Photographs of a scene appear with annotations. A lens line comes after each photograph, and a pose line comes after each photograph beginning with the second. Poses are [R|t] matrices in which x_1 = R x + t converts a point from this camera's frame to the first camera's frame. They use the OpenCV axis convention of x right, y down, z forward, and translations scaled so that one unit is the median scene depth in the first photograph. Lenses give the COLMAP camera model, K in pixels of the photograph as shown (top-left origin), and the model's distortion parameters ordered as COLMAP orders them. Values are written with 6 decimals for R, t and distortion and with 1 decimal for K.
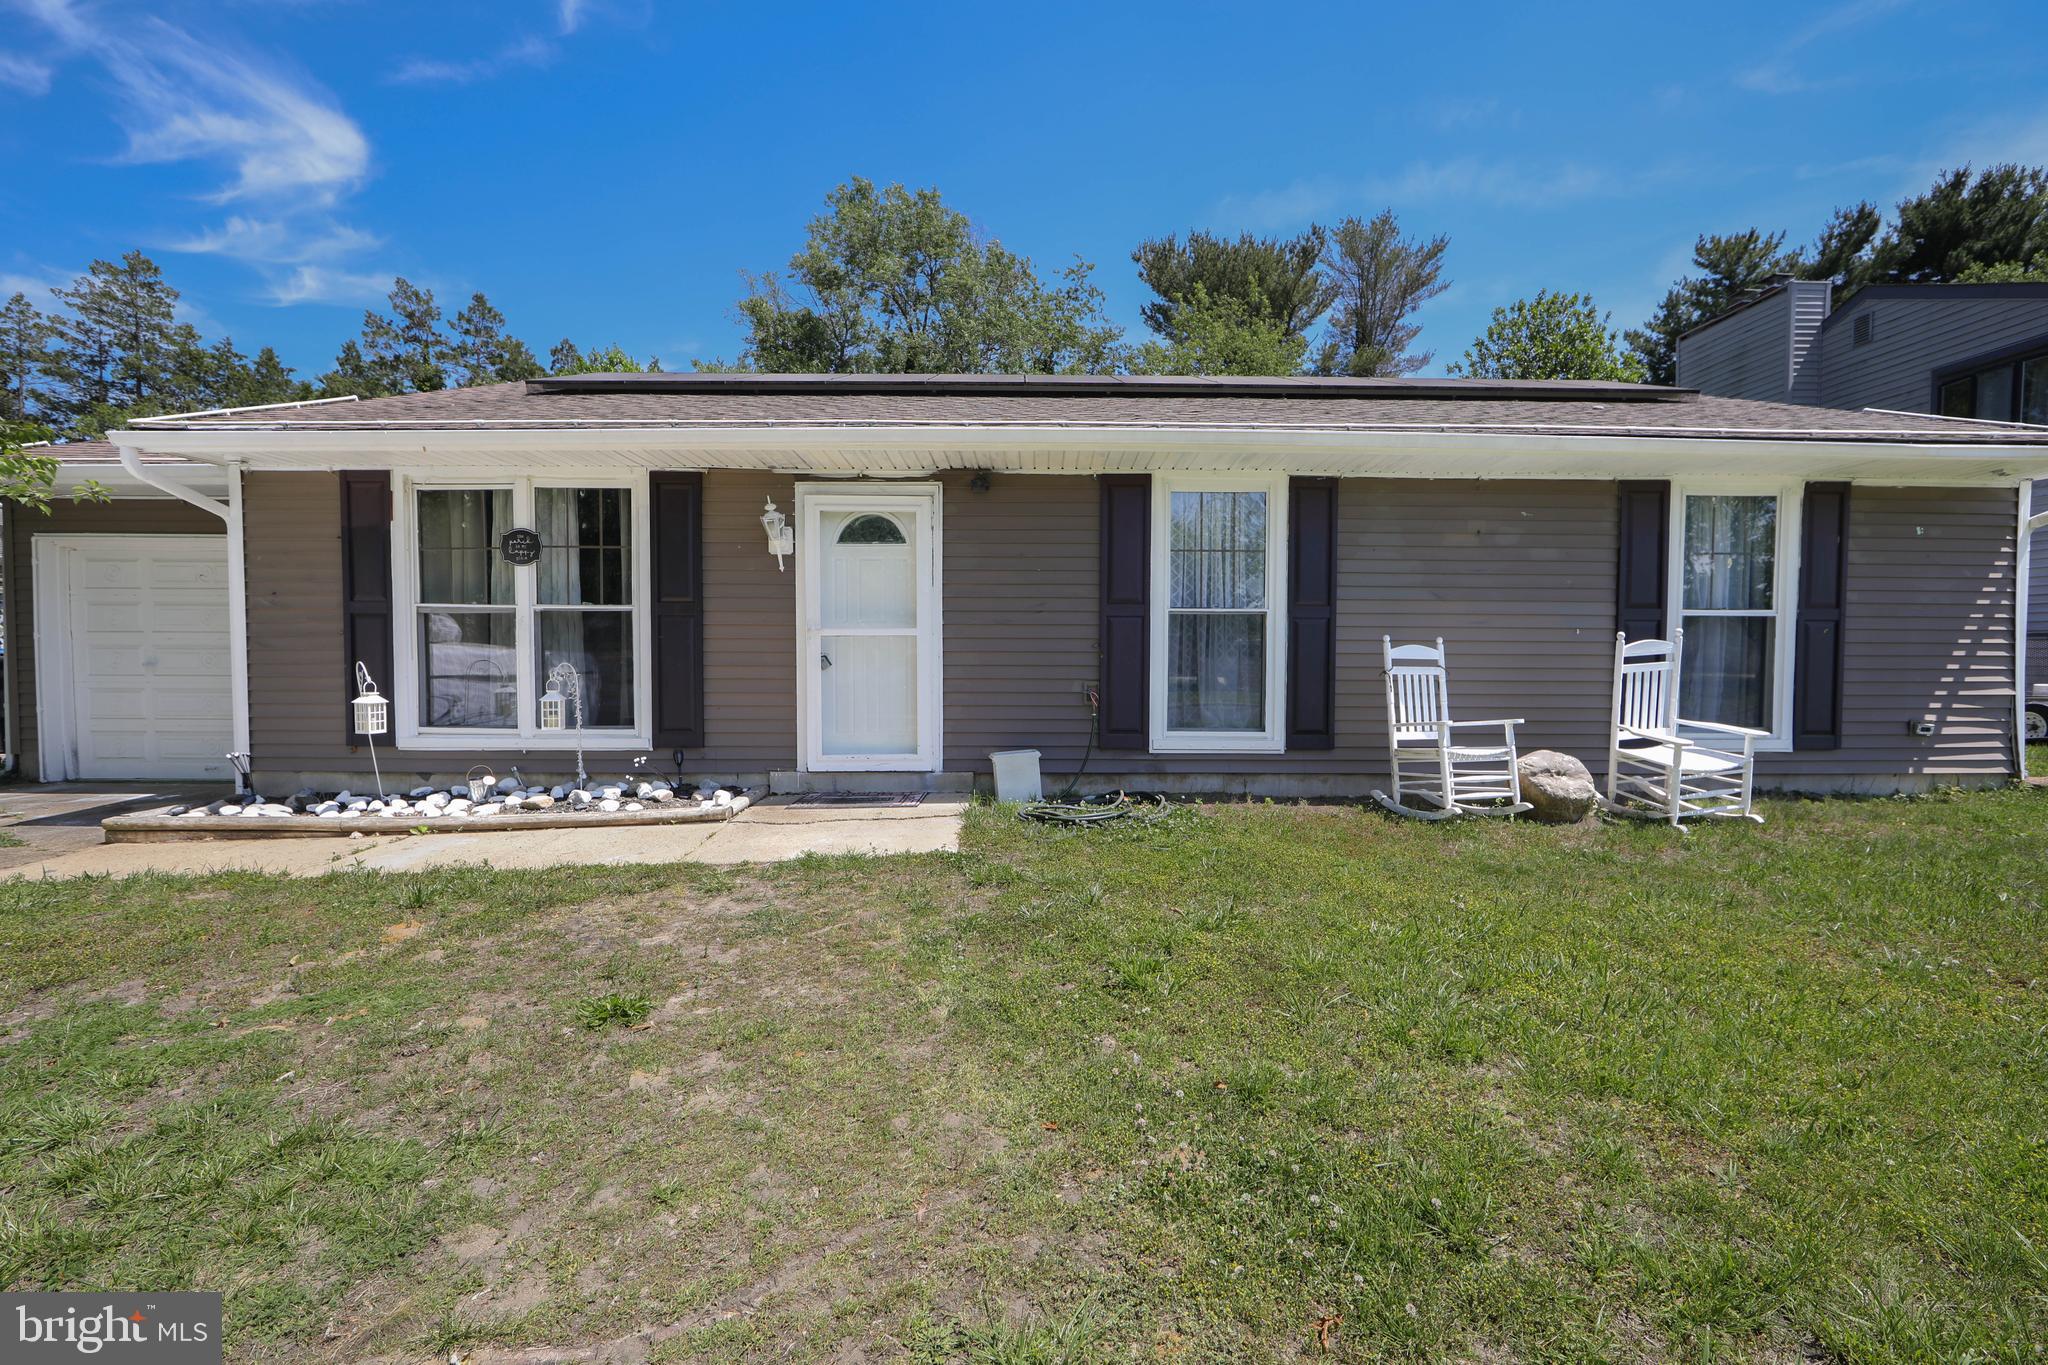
lens RADIAL K [[806.2, 0, 1029.3], [0, 806.2, 672.2], [0, 0, 1]] dist [-0.001521, -0.000286]
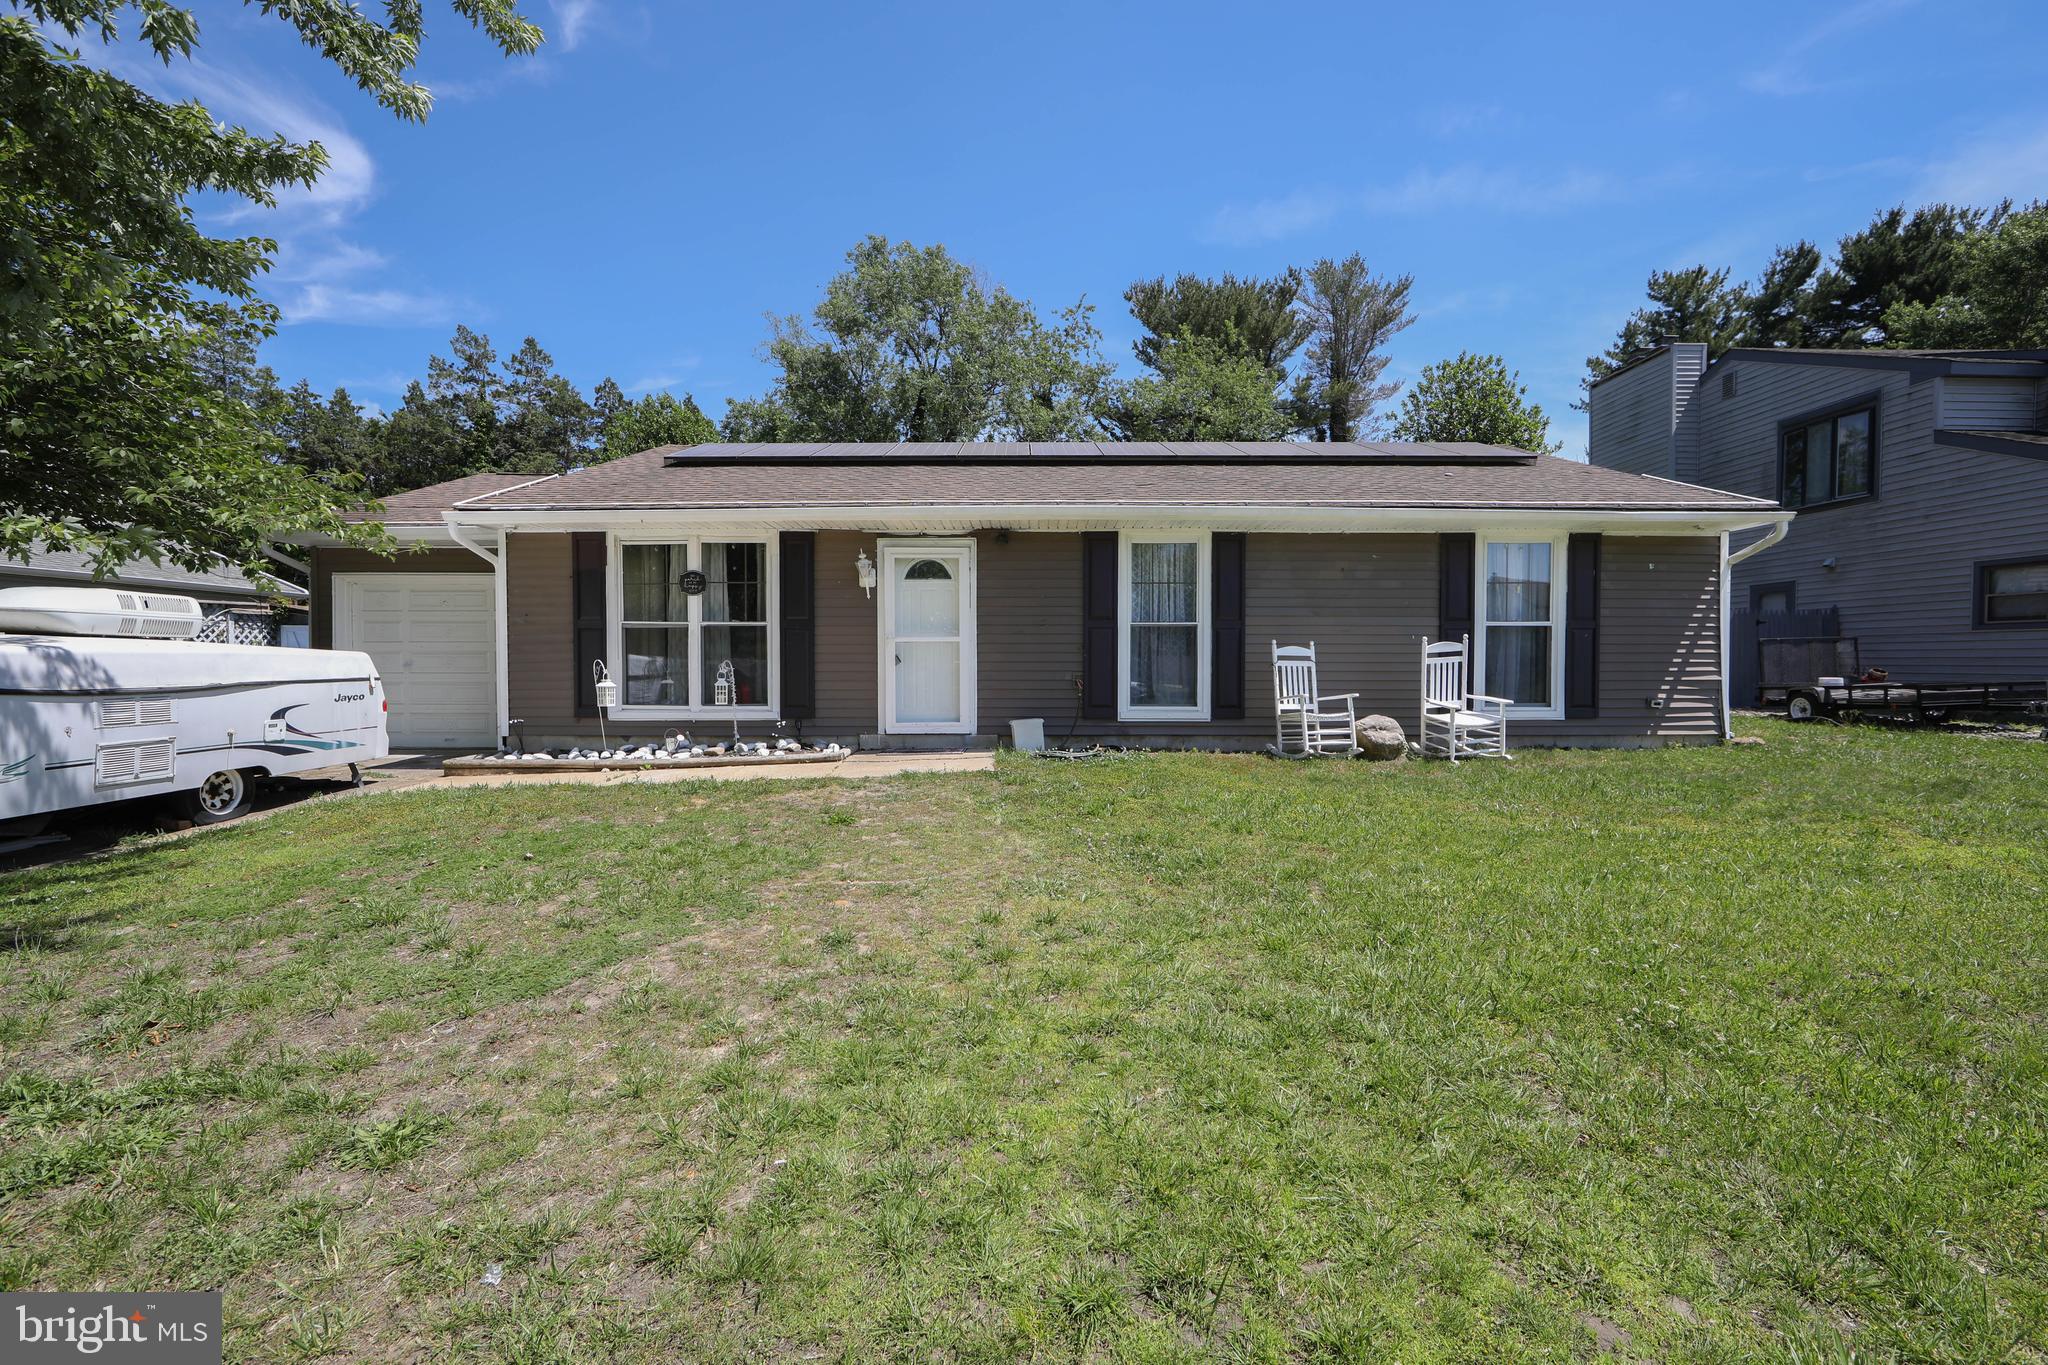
lens RADIAL K [[806.2, 0, 1016.9], [0, 806.2, 683.9], [0, 0, 1]] dist [-0.001521, -0.000286]
pose [[0.999893, -0.003246, -0.014291, -0.012541], [0.003248, 0.999995, 0.000084, 0.031007], [0.014290, -0.000130, 0.999898, -0.454607]]
